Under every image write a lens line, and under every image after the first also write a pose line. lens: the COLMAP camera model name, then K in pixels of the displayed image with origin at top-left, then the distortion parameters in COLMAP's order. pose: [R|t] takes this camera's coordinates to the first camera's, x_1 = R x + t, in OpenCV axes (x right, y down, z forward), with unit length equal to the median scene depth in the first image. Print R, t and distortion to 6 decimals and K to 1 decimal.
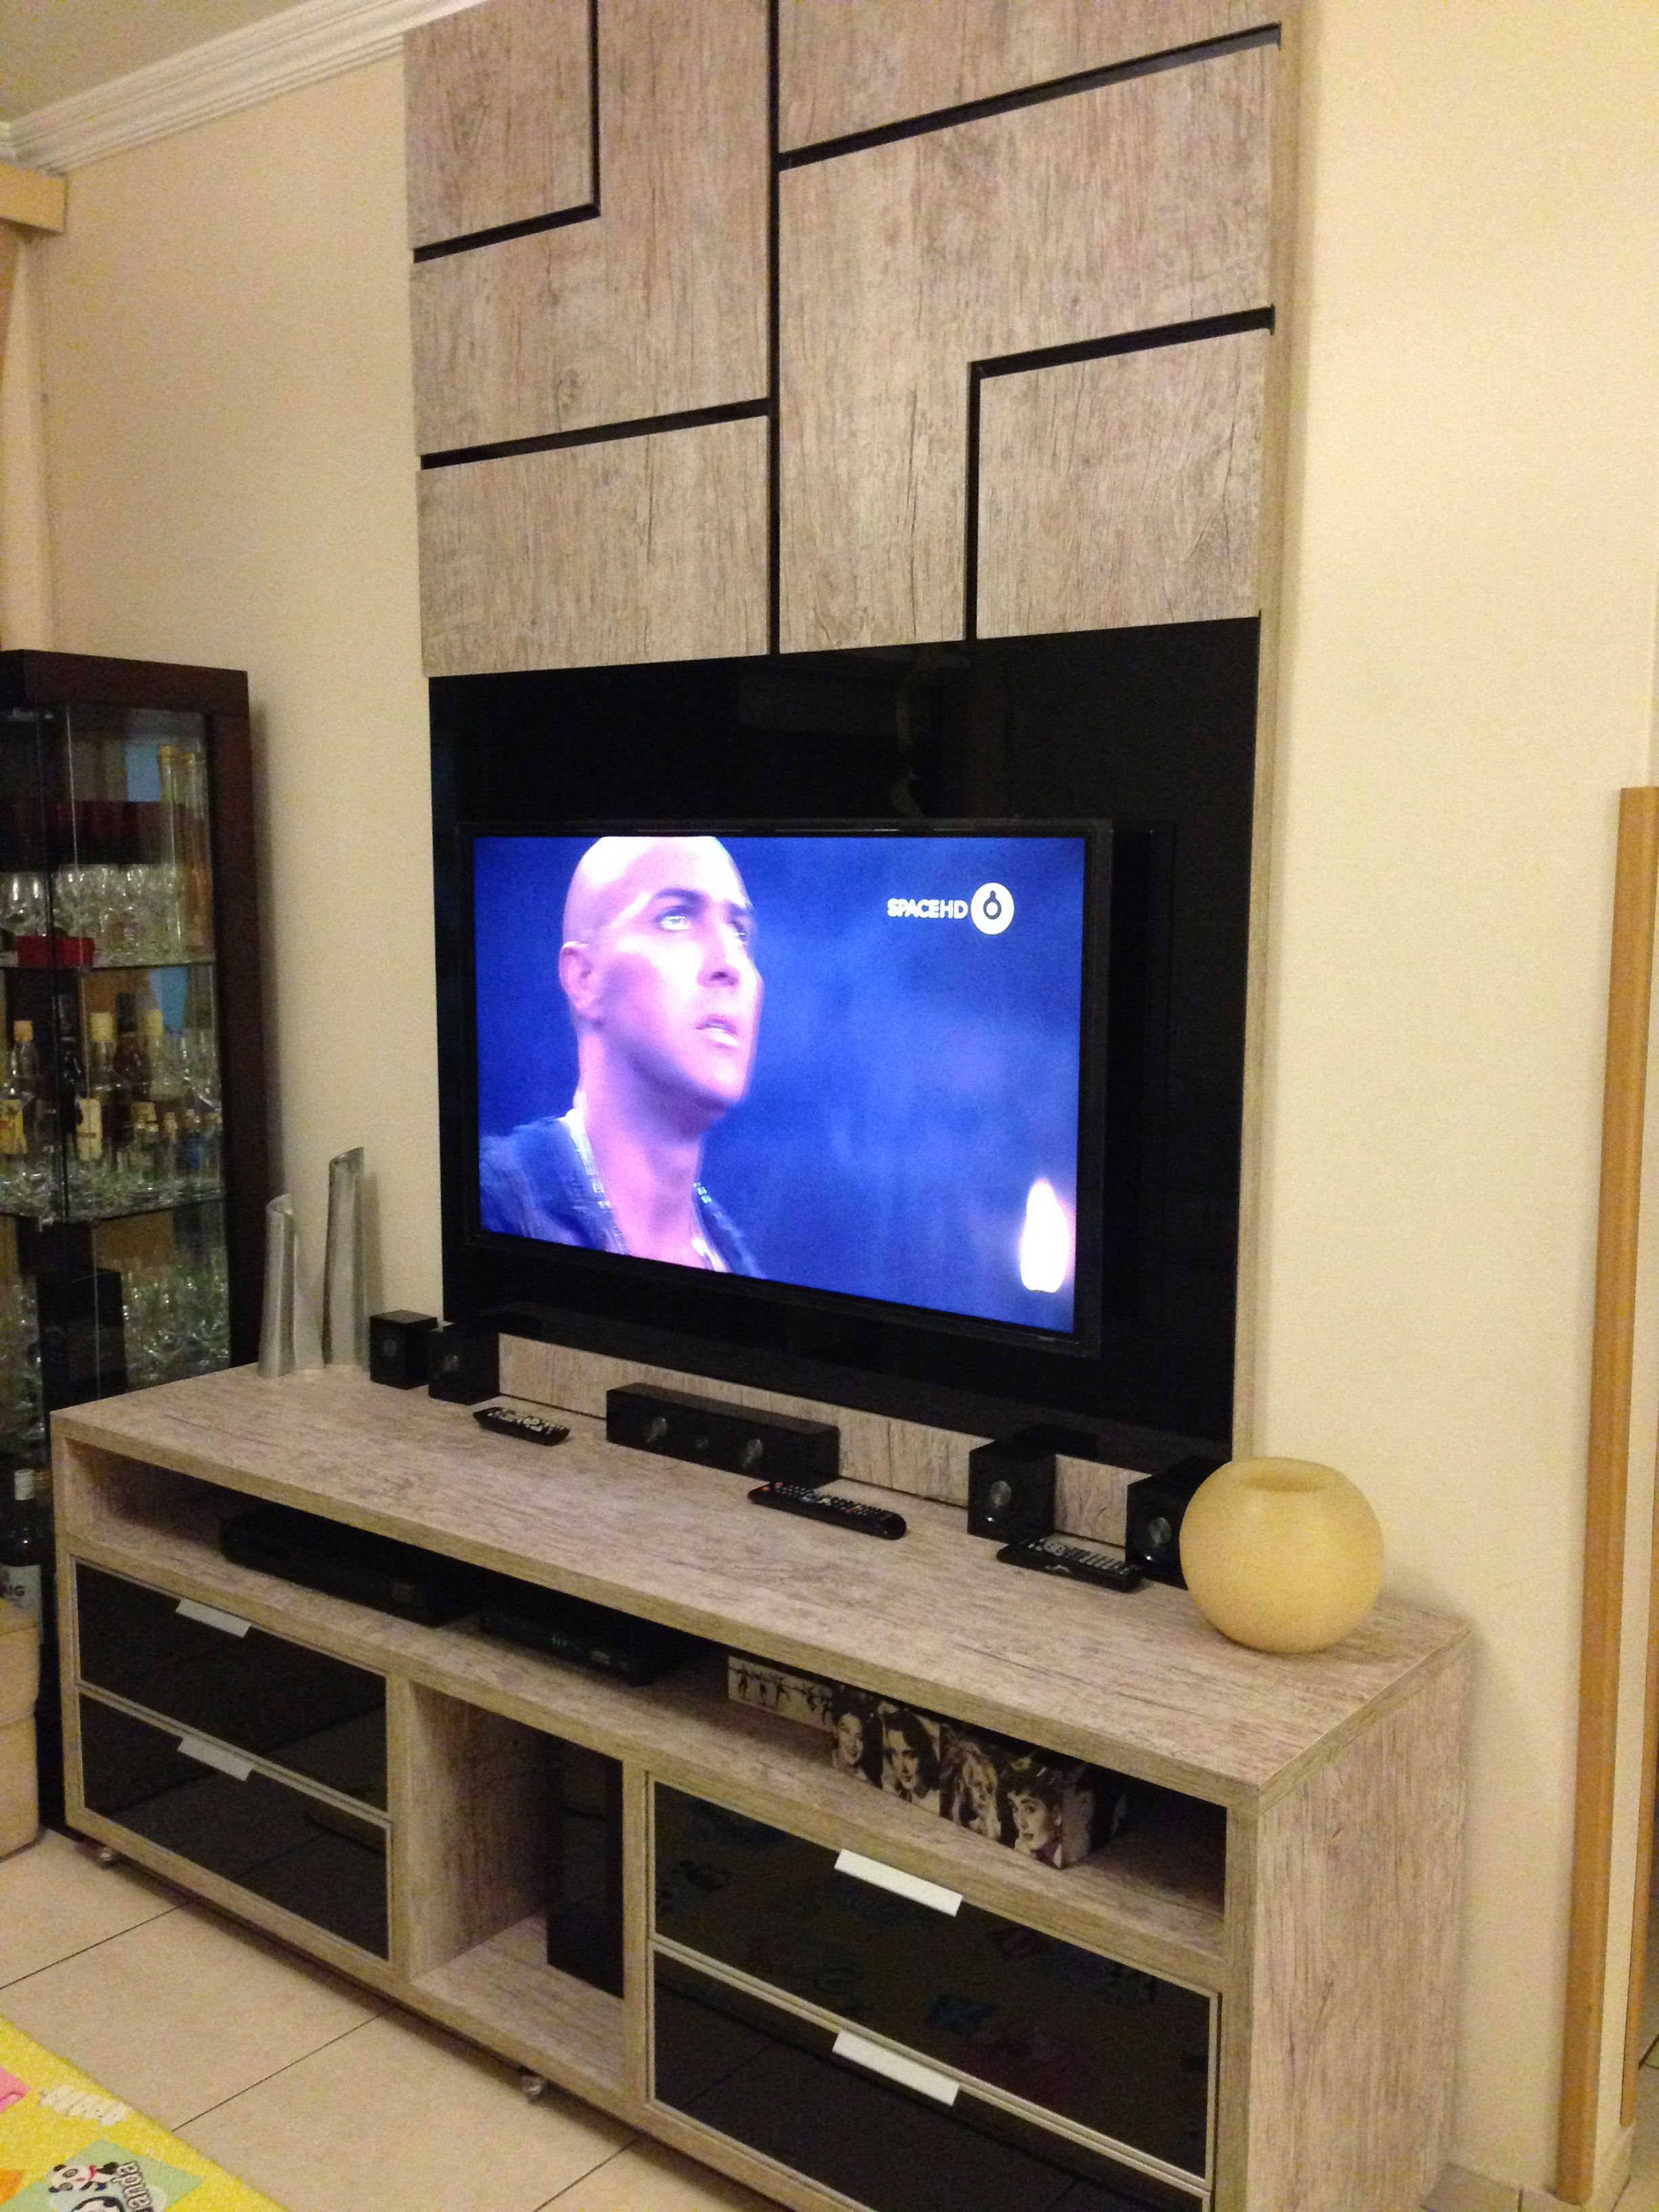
lens RADIAL K [[2027.4, 0, 801.2], [0, 2027.4, 1103.8], [0, 0, 1]] dist [0.136989, -0.267188]
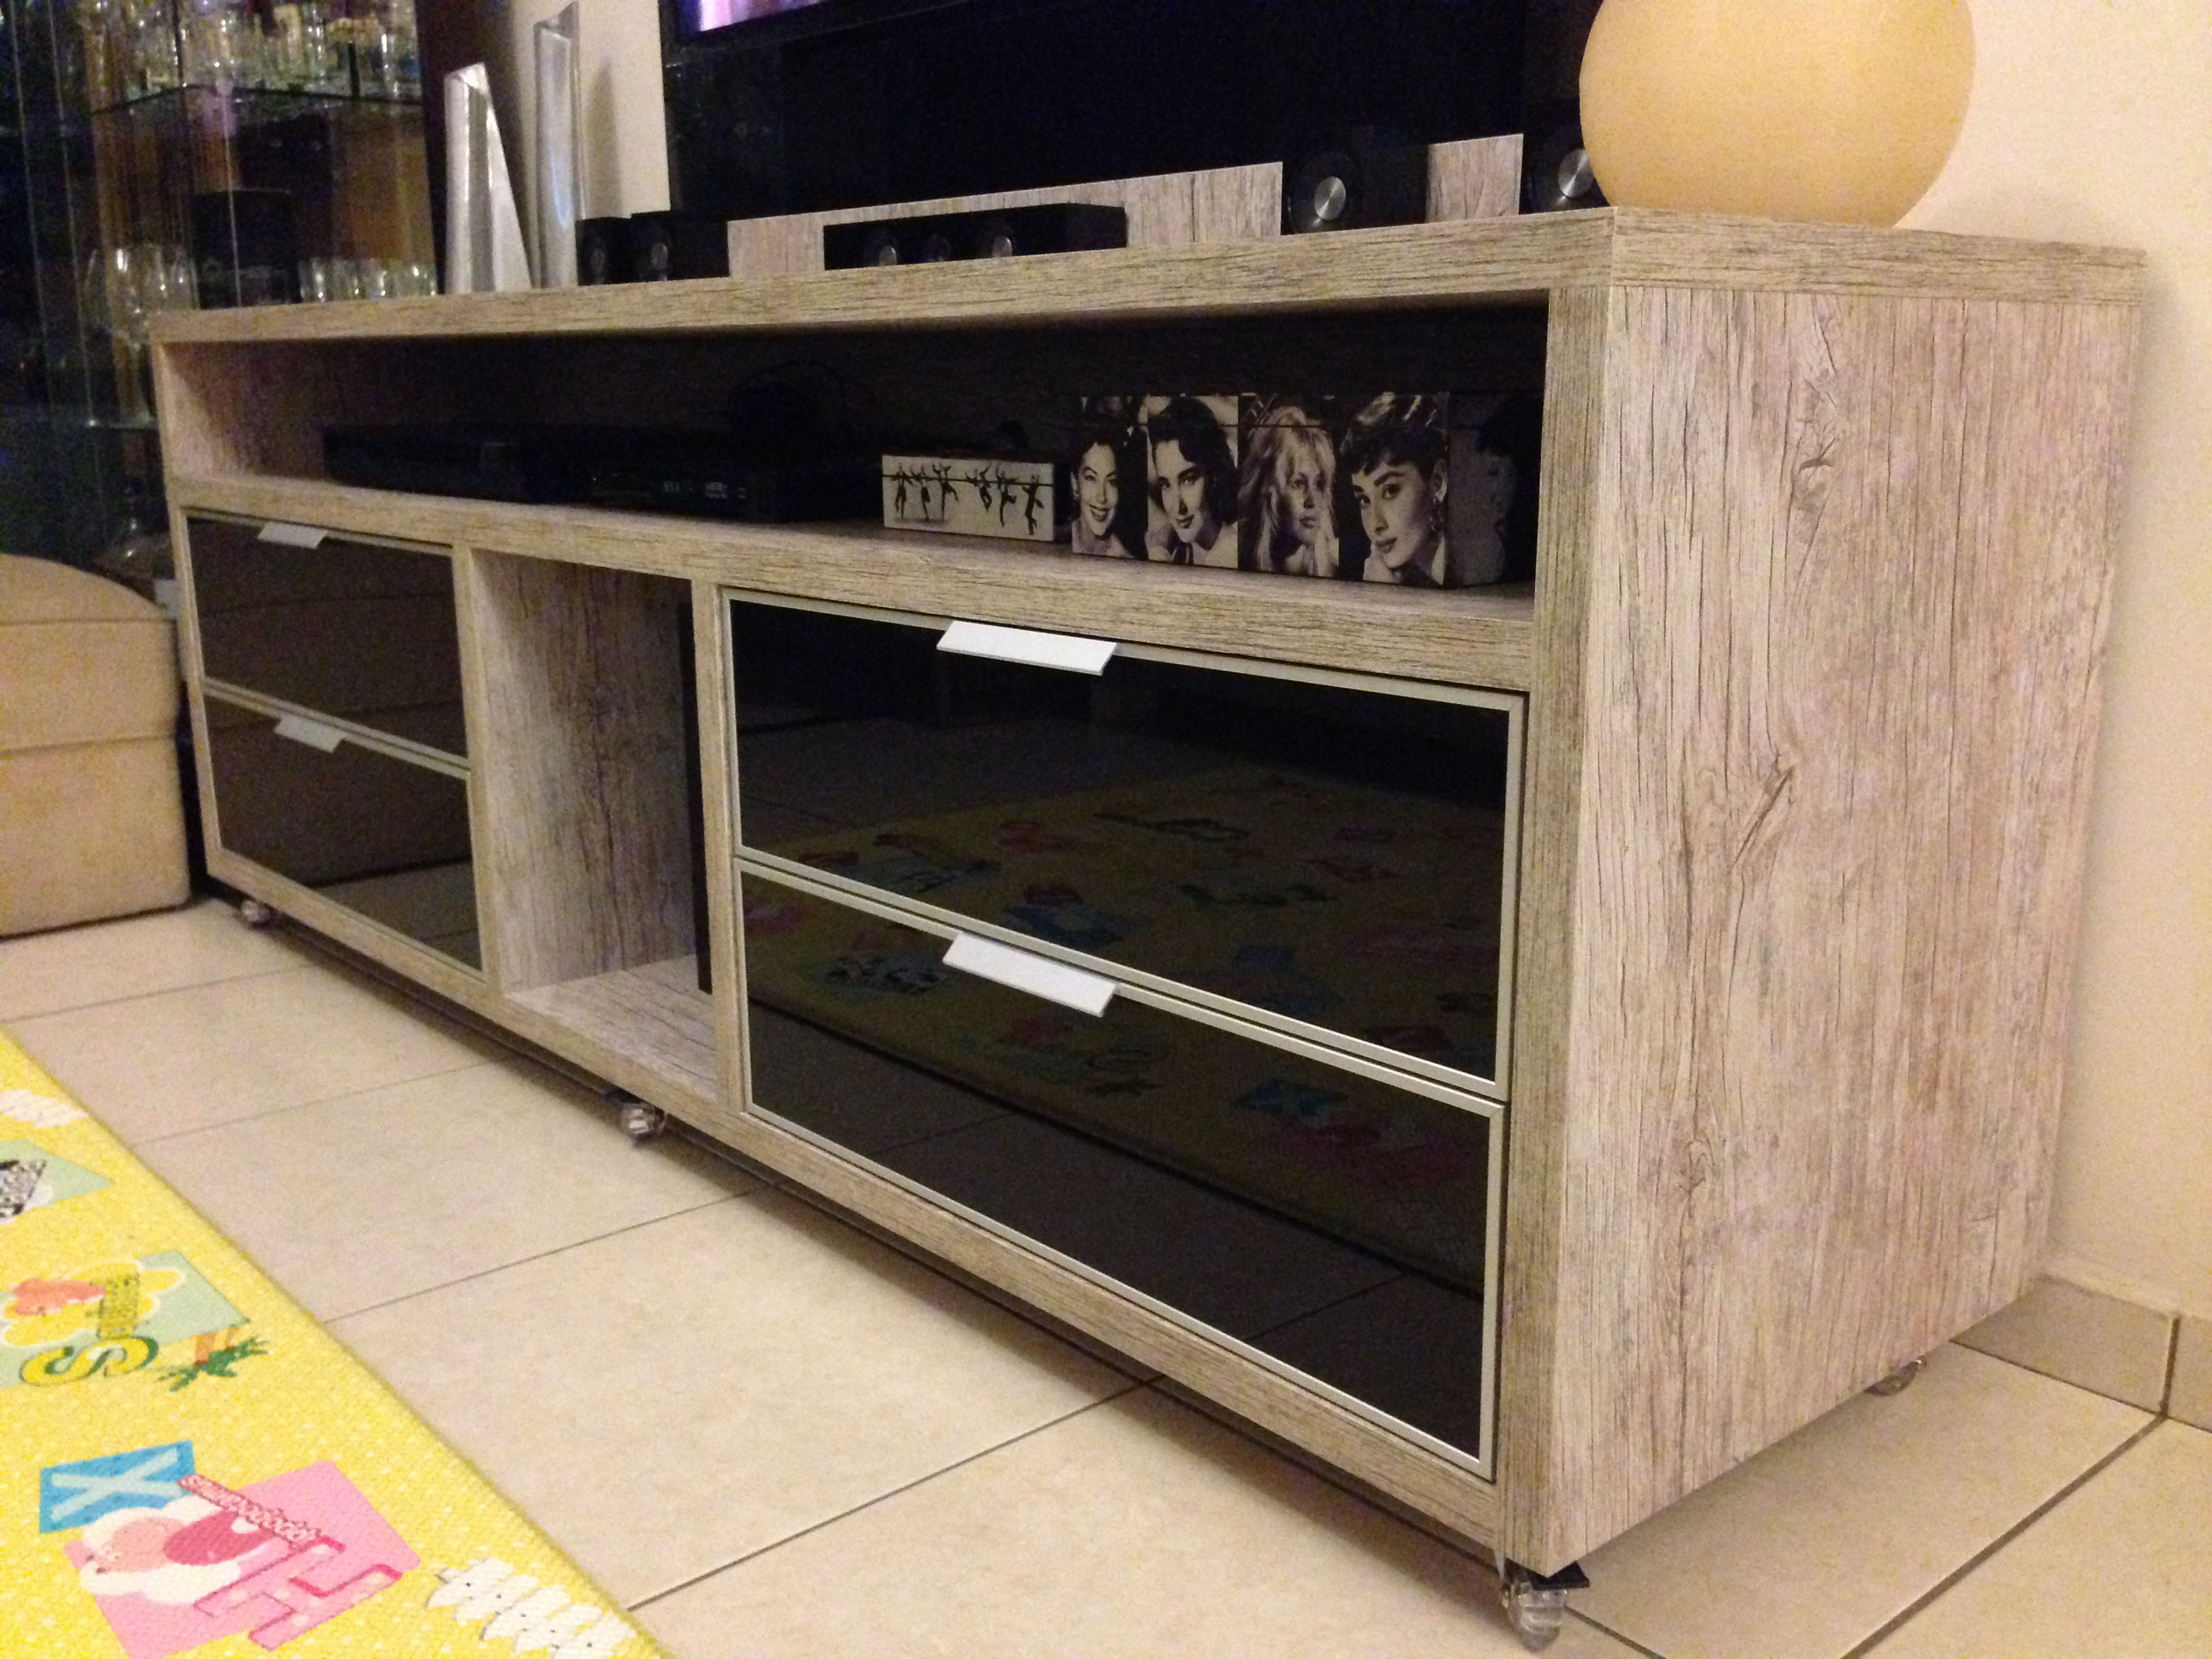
lens RADIAL K [[2027.4, 0, 1106.0], [0, 2027.4, 829.5], [0, 0, 1]] dist [0.136989, -0.267188]
pose [[0.983648, 0.031552, -0.177317, 0.153453], [-0.014173, 0.995042, 0.098436, 0.333313], [0.179544, -0.094313, 0.979219, 0.397139]]
